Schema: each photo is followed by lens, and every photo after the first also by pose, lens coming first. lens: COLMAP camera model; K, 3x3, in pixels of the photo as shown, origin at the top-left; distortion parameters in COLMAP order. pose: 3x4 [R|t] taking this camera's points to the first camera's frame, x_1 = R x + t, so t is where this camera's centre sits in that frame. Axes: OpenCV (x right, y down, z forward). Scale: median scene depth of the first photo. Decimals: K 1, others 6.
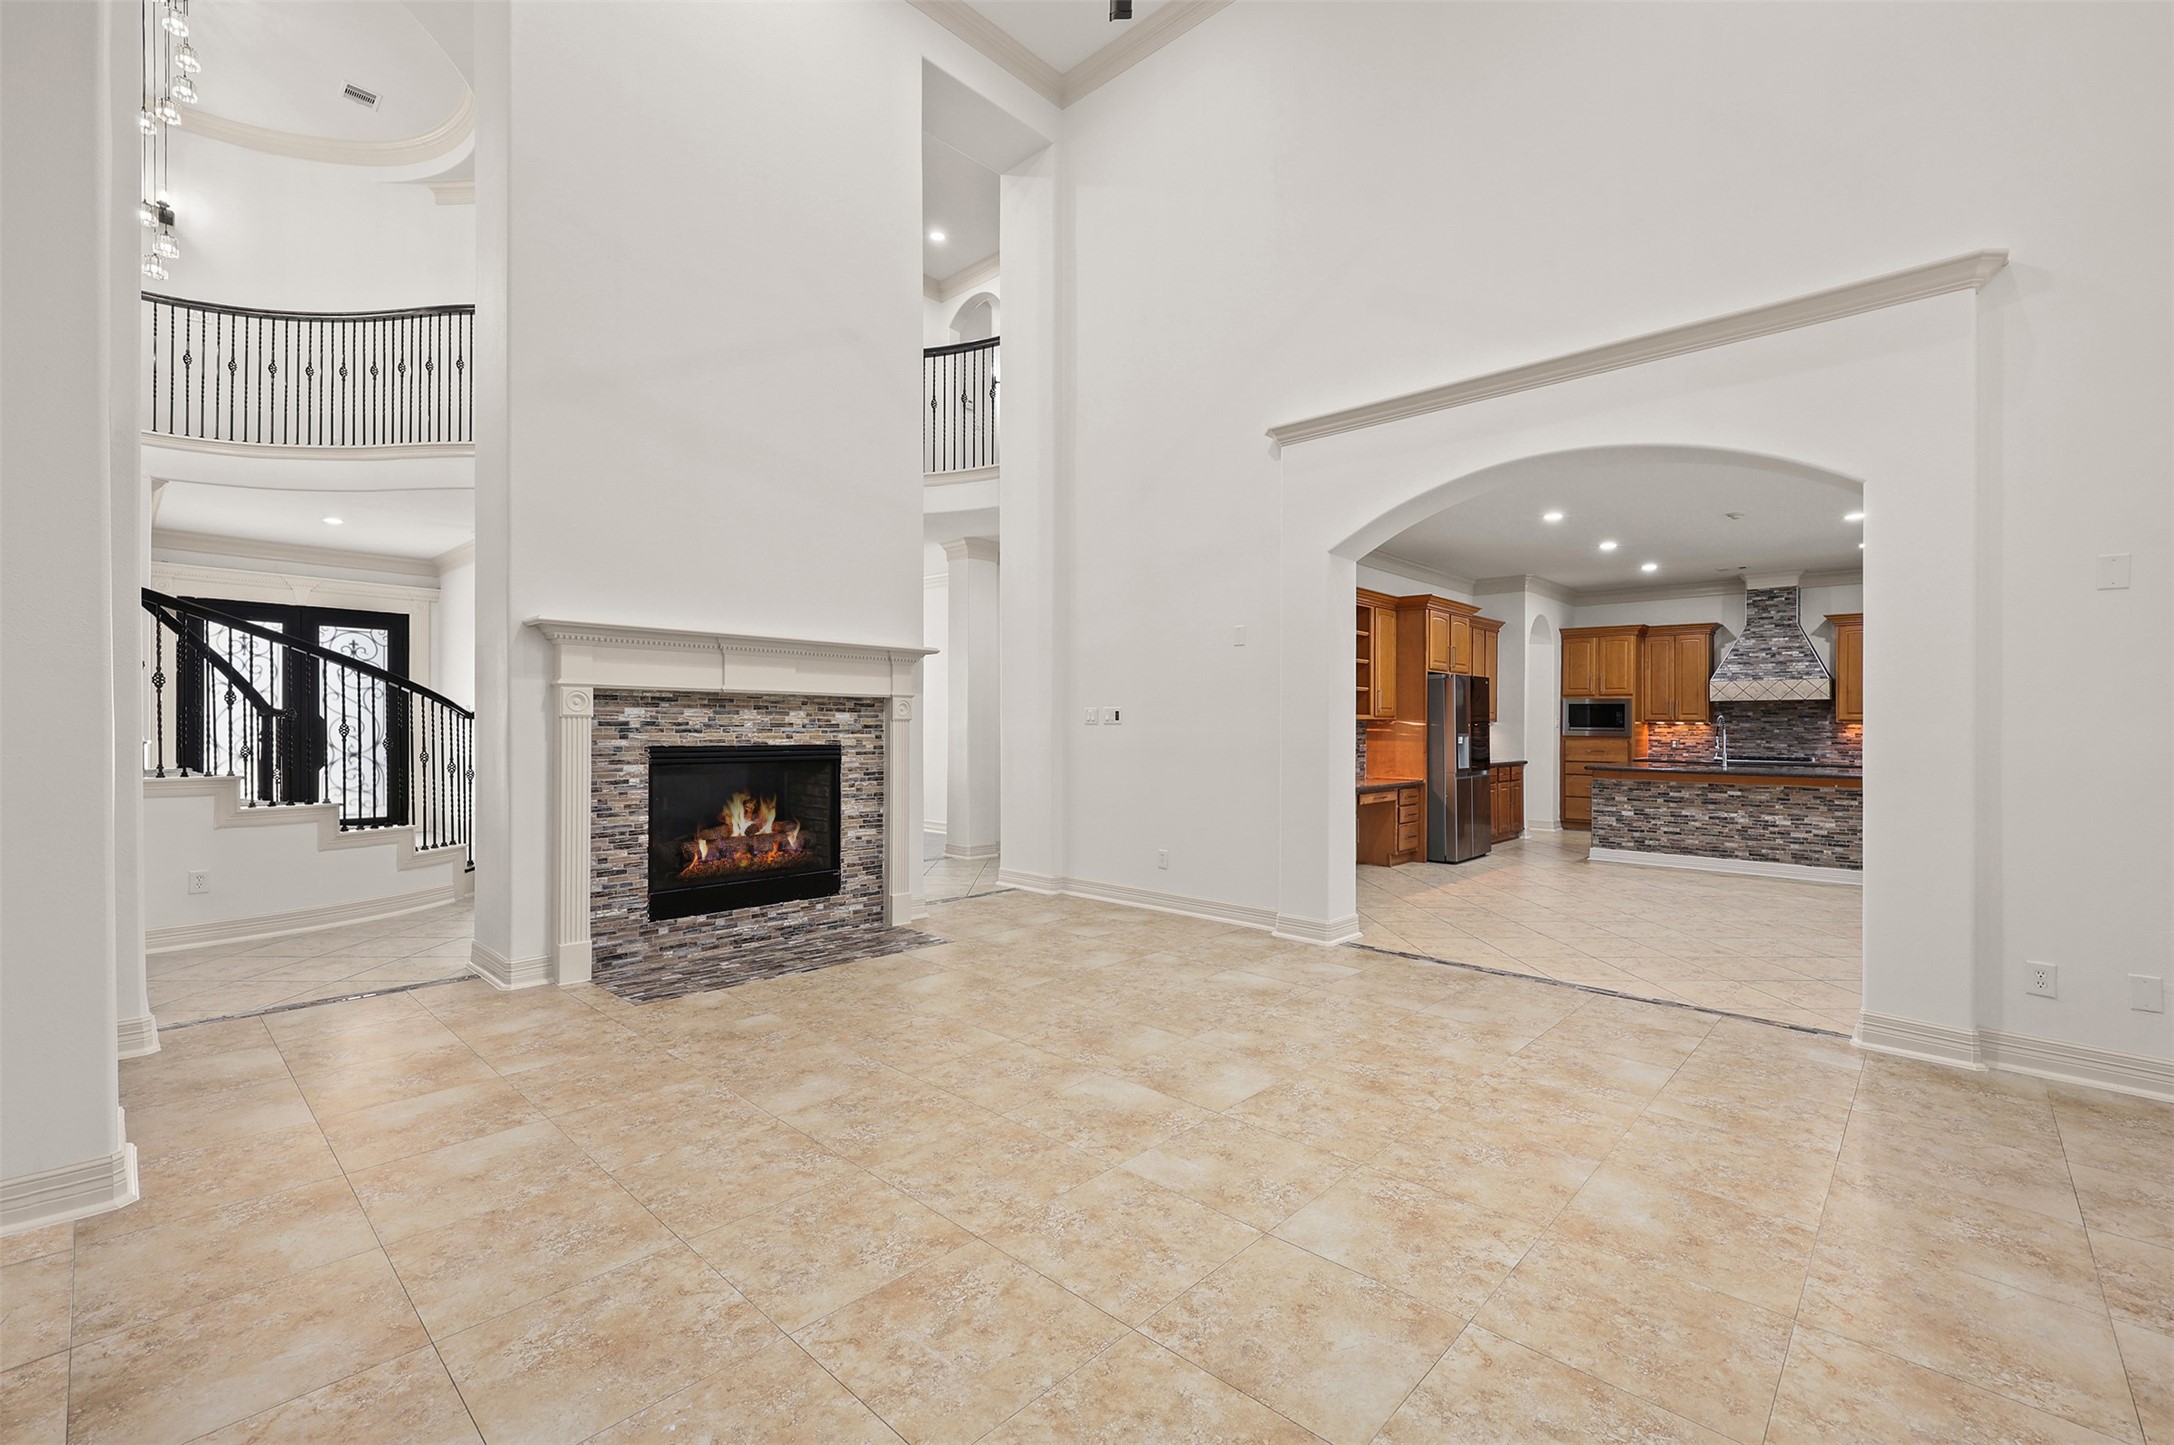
lens RADIAL K [[932.8, 0, 1090.9], [0, 932.8, 723.5], [0, 0, 1]] dist [-0.000136, 0.000894]
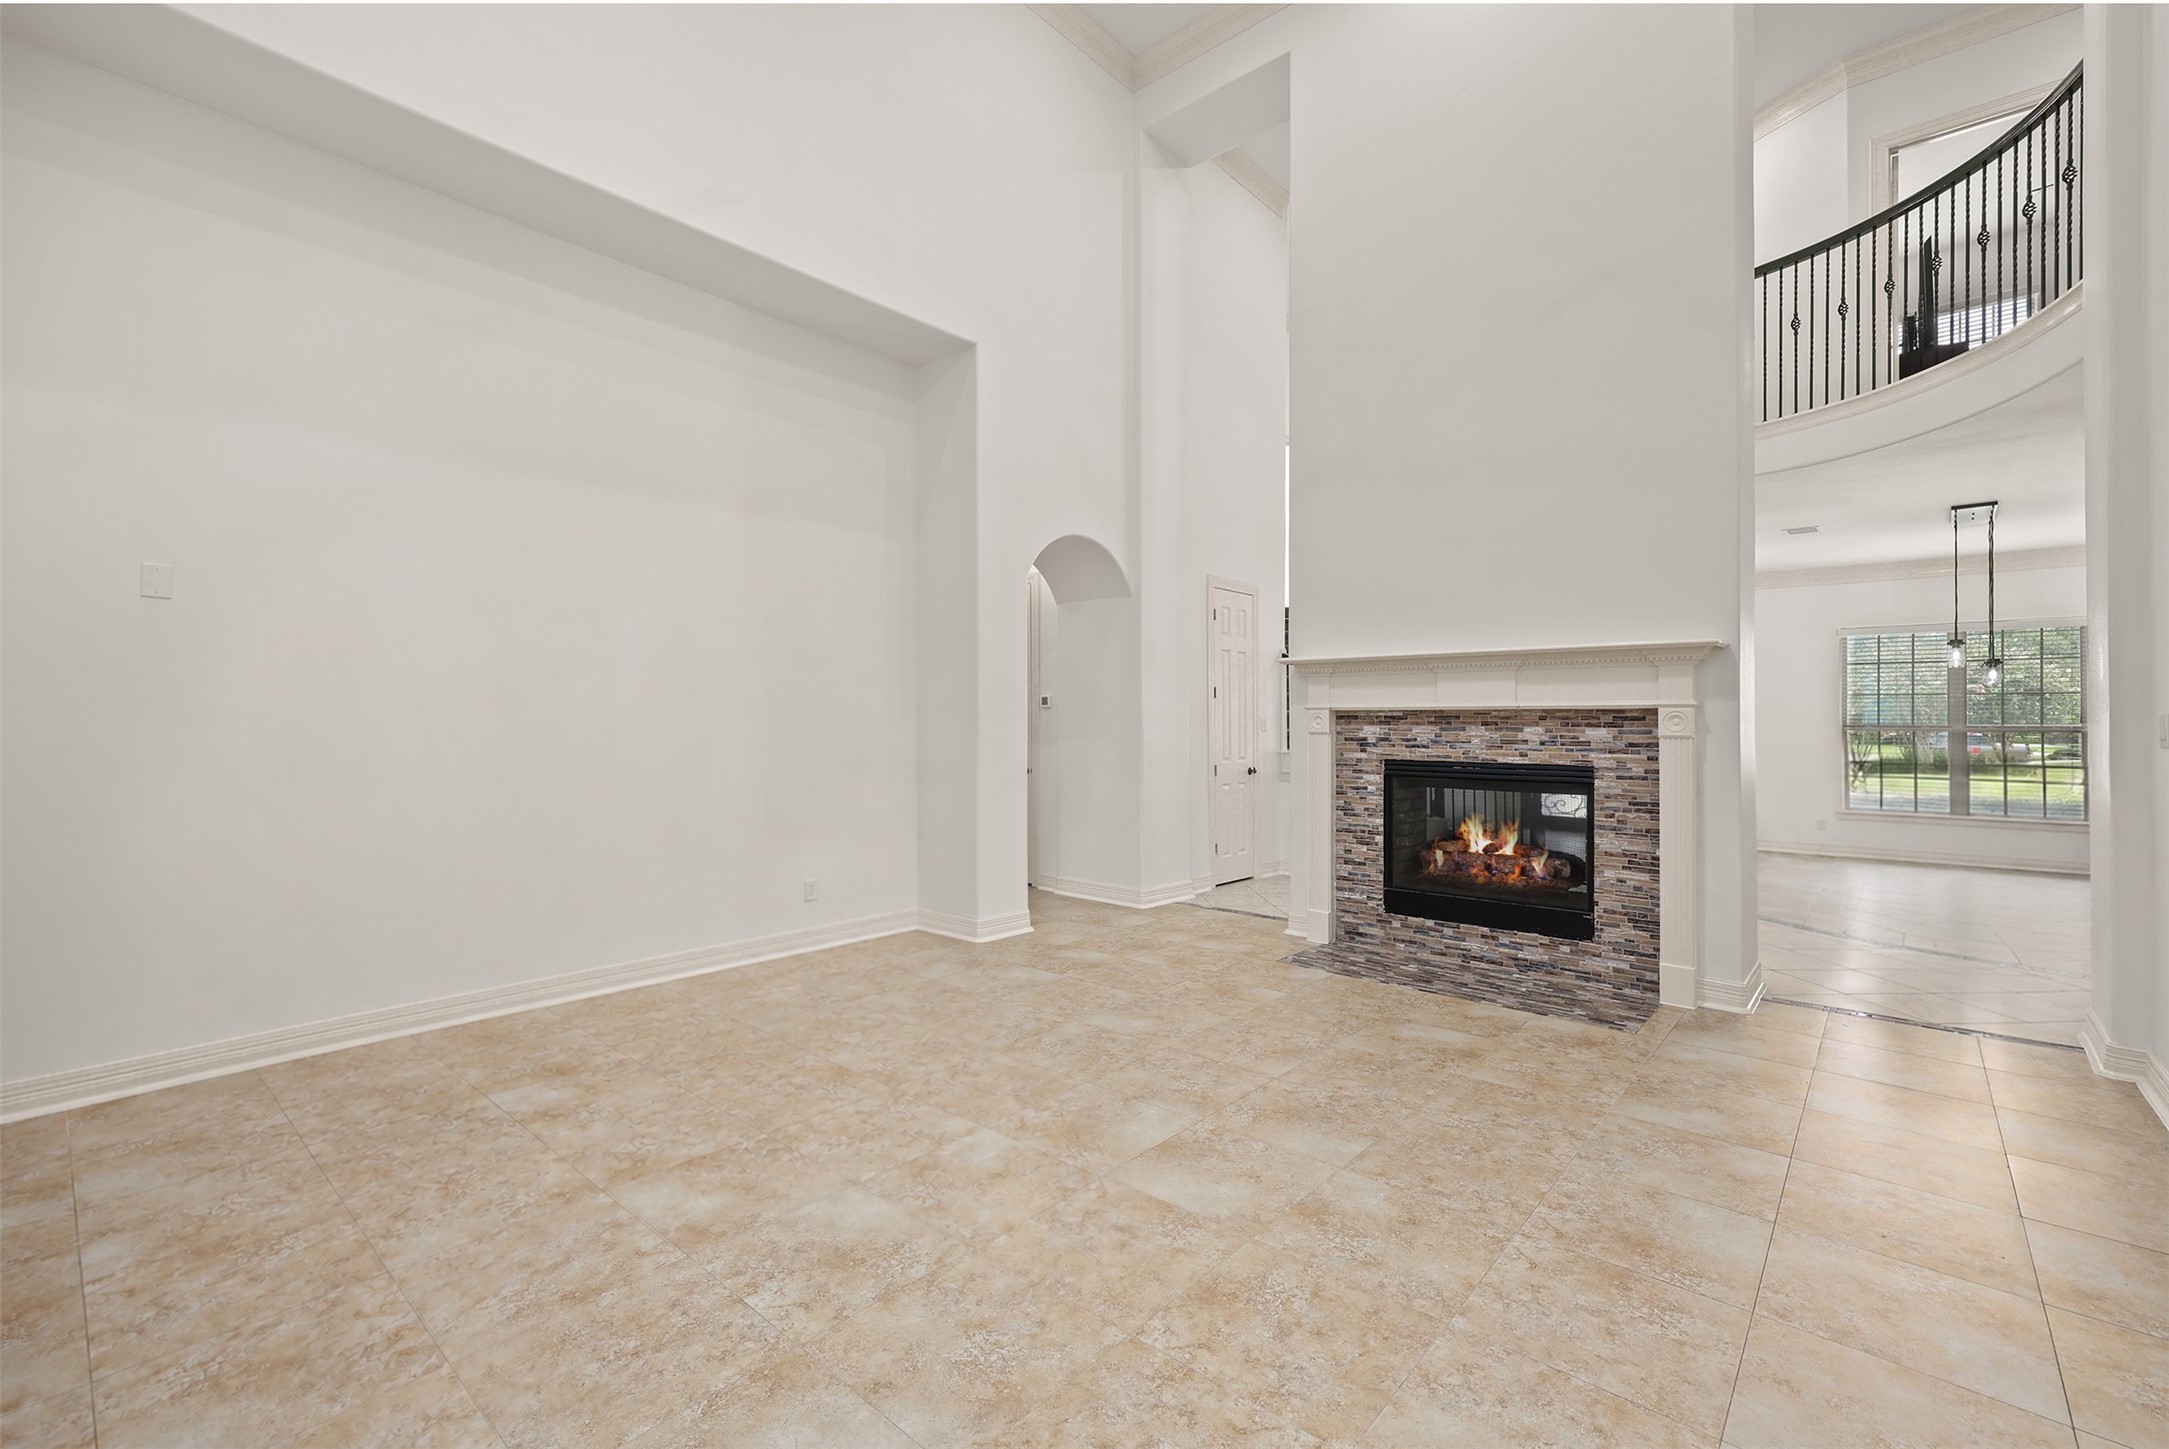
lens RADIAL K [[930.7, 0, 1093.2], [0, 930.7, 723.9], [0, 0, 1]] dist [-0.000136, 0.000894]
pose [[0.027393, -0.008978, -0.999584, 0.783743], [-0.002942, 0.999955, -0.009062, -0.008814], [0.999620, 0.003189, 0.027366, 0.724272]]
